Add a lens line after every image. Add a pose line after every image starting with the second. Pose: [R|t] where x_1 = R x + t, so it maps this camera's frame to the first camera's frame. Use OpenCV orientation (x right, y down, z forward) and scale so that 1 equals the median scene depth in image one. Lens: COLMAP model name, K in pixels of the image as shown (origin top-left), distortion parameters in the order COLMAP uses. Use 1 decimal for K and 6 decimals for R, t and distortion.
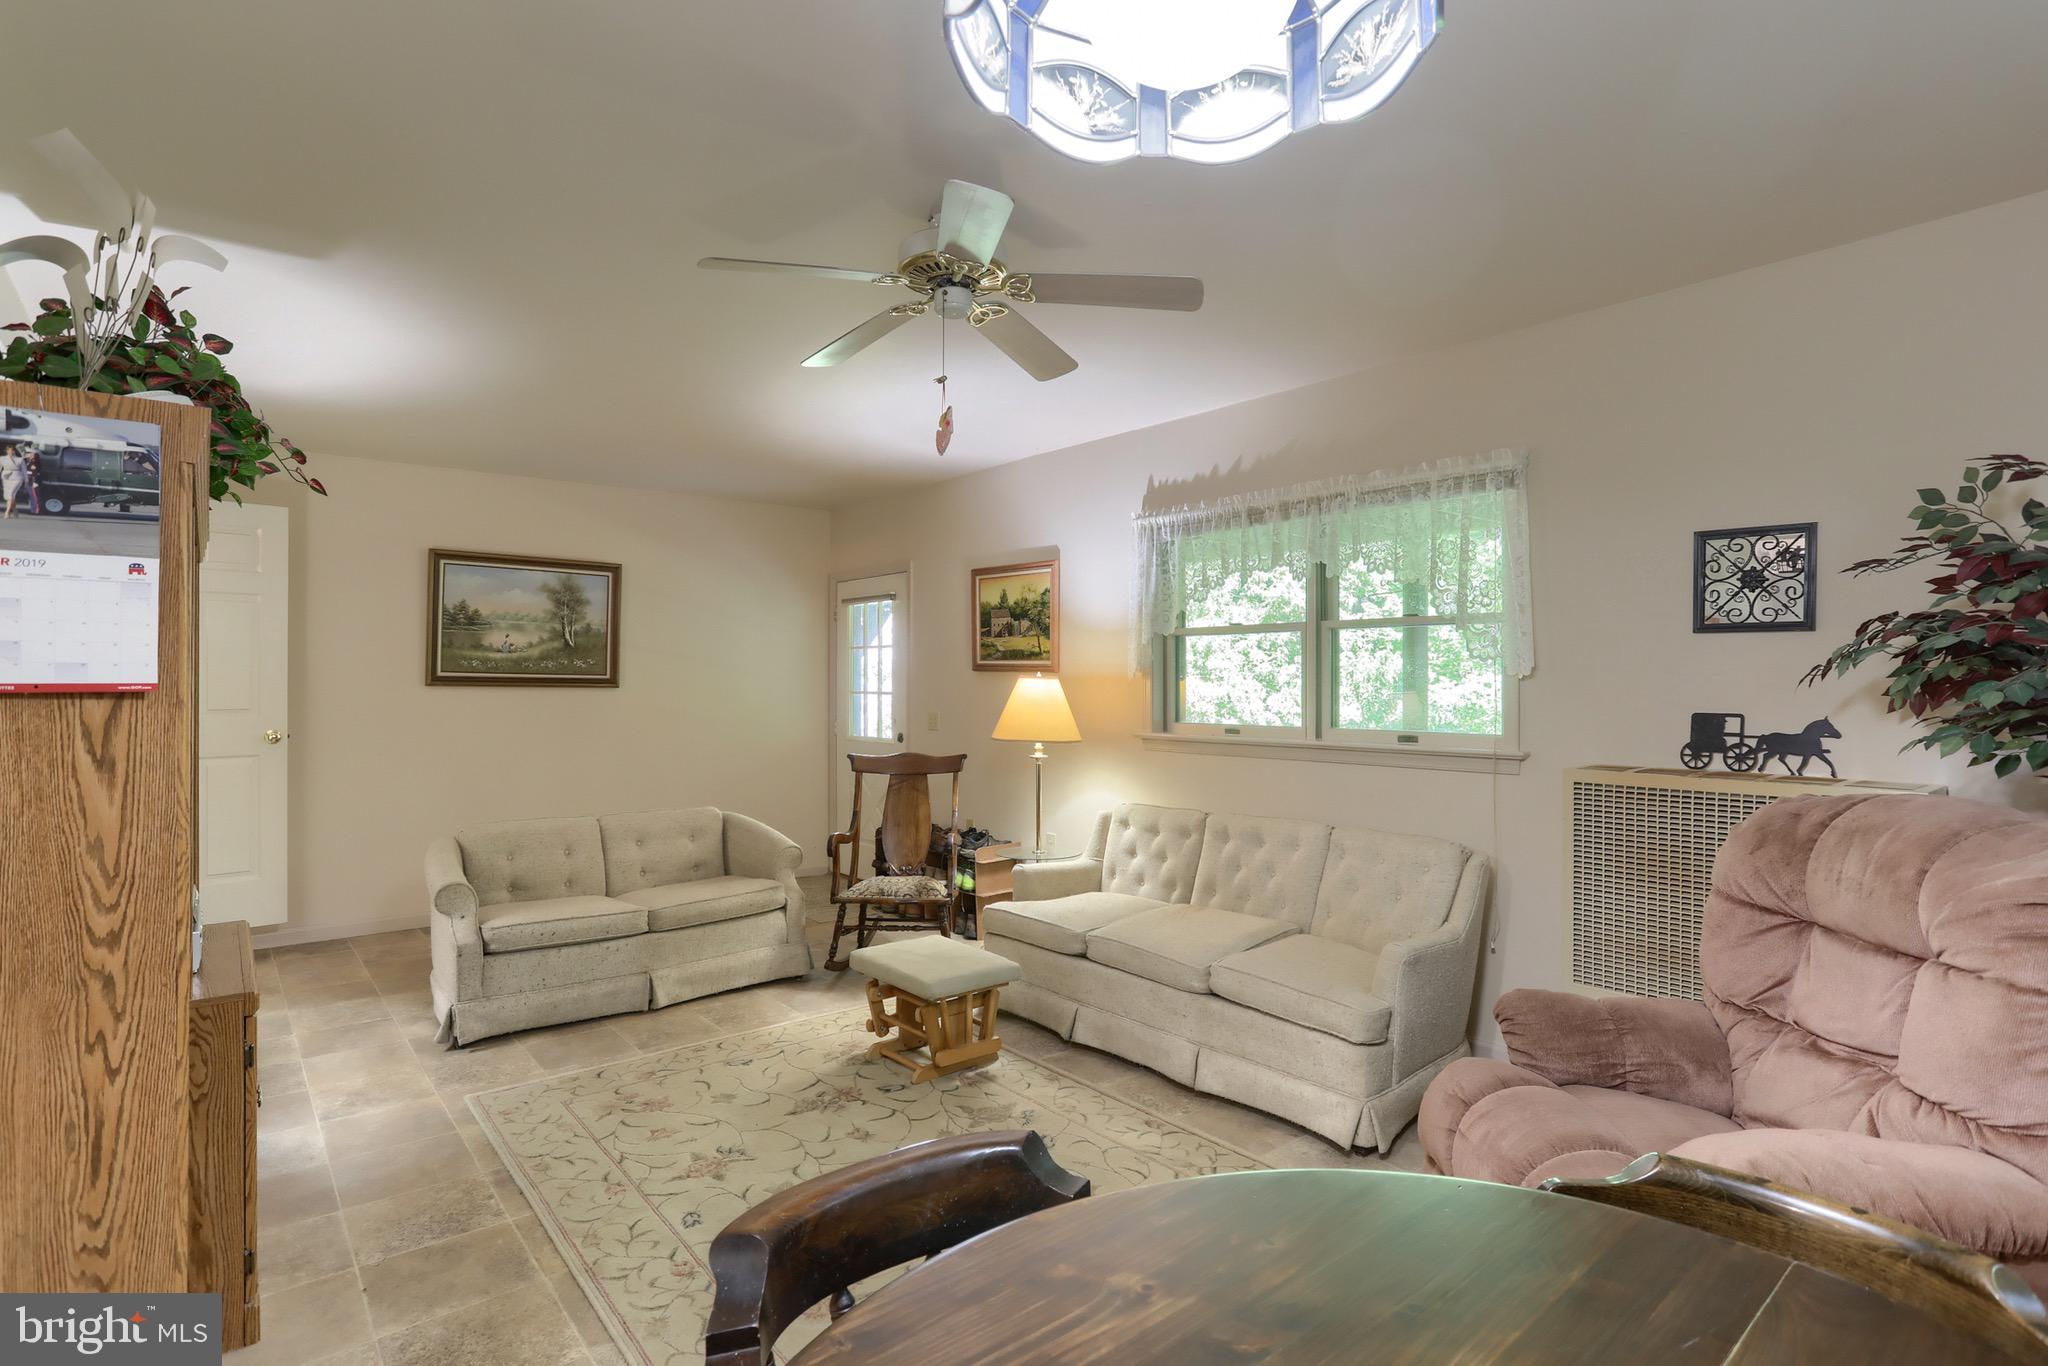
lens RADIAL K [[1018.3, 0, 1038.1], [0, 1018.3, 662.7], [0, 0, 1]] dist [-0.054998, 0.043097]
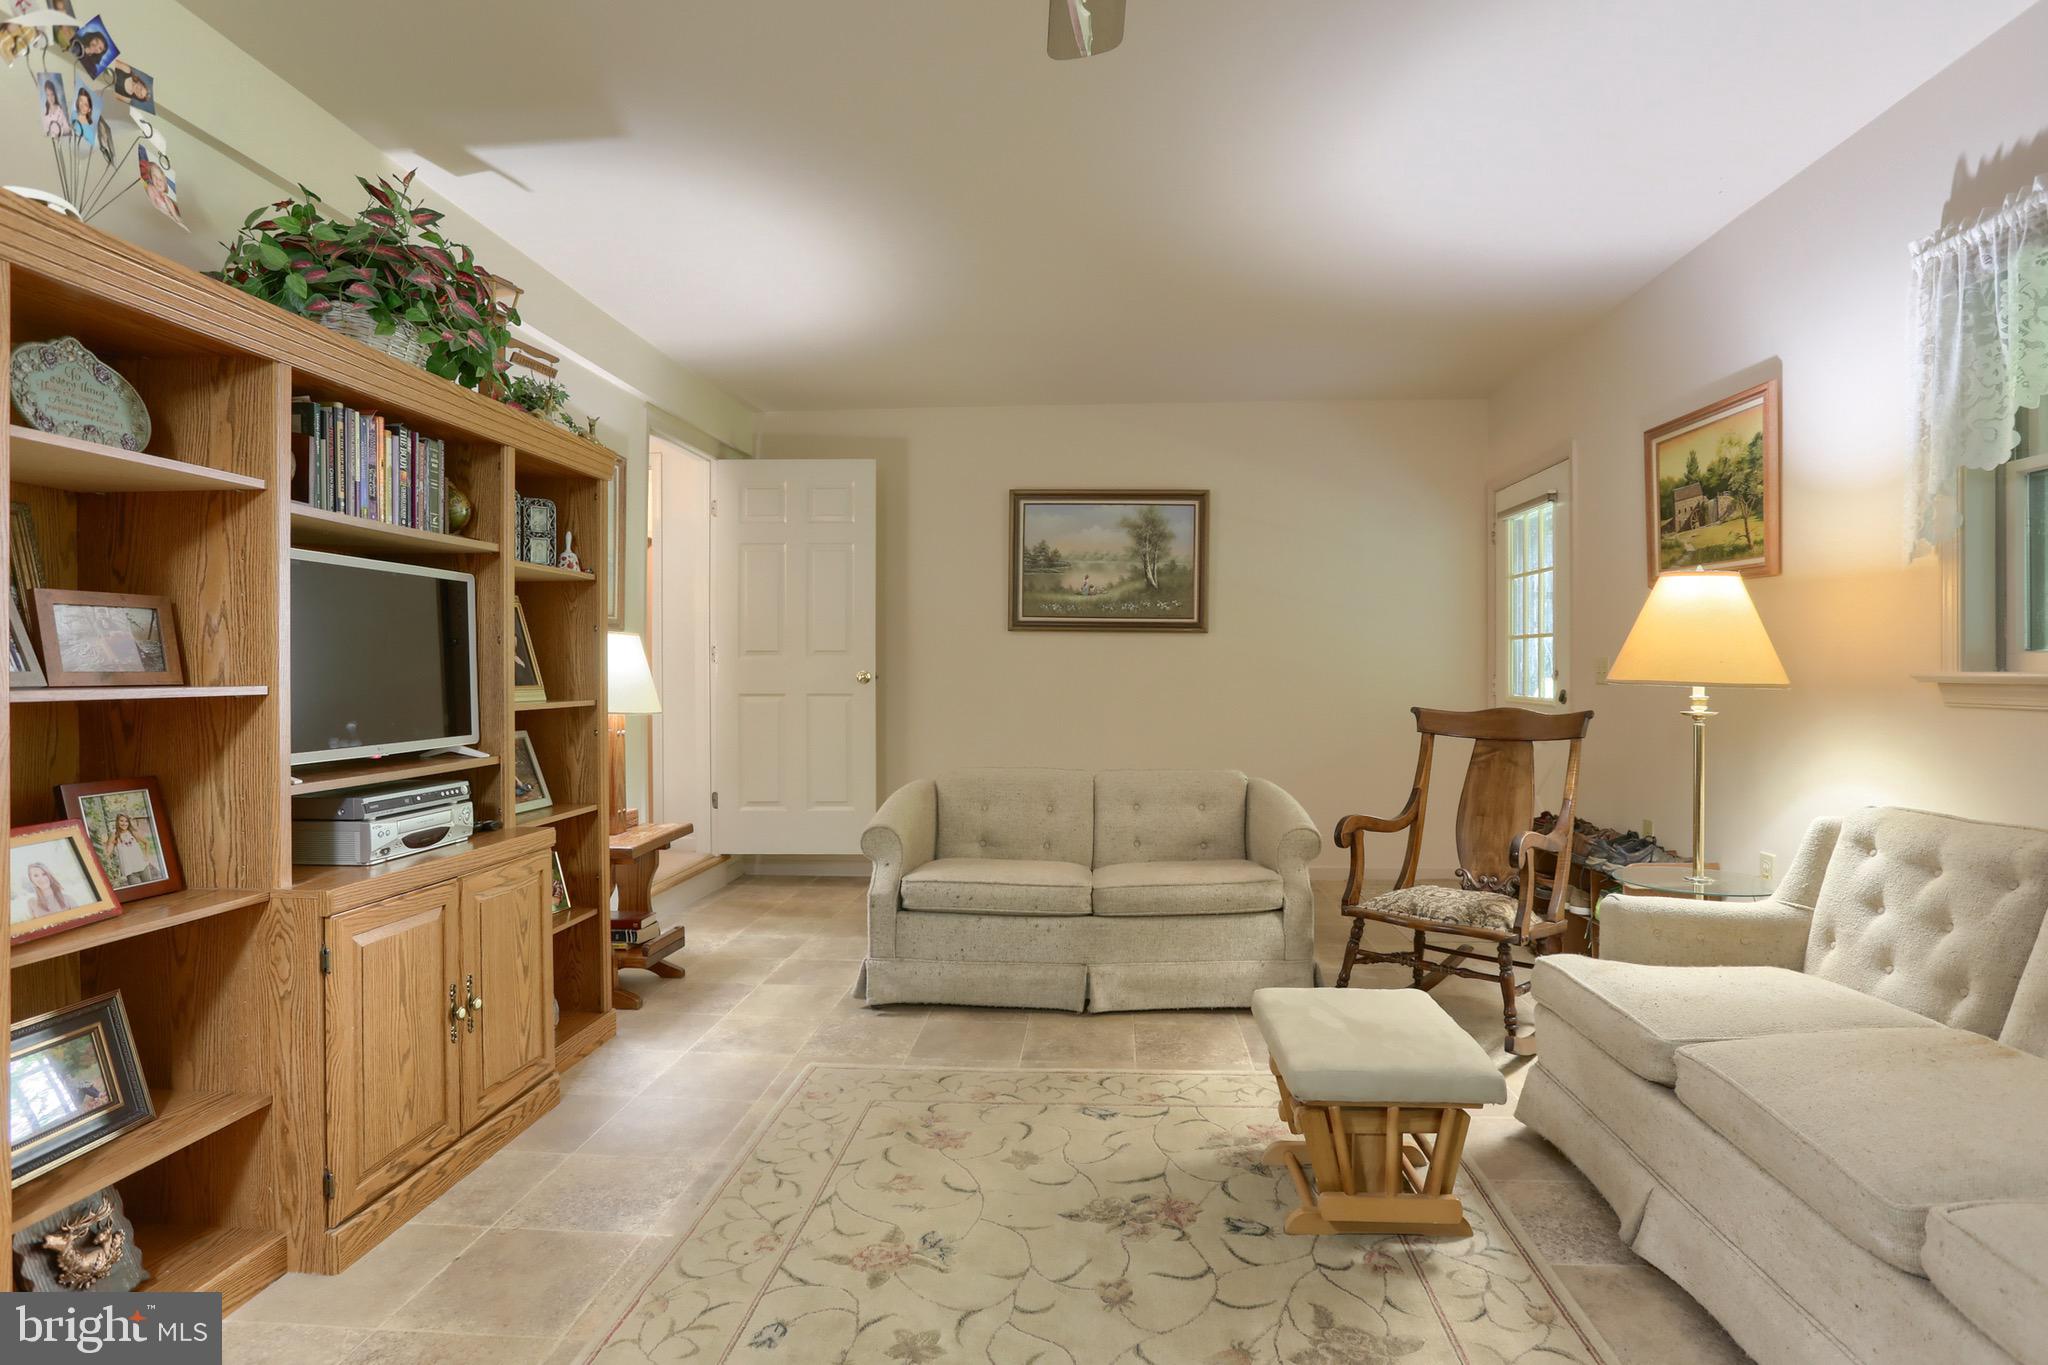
lens RADIAL K [[1067.2, 0, 1014.2], [0, 1067.2, 657.5], [0, 0, 1]] dist [-0.057751, 0.036706]
pose [[0.721799, -0.007709, -0.692060, 0.134082], [0.016802, 0.999838, 0.006387, 0.051856], [0.691899, -0.016238, 0.721812, 0.316815]]
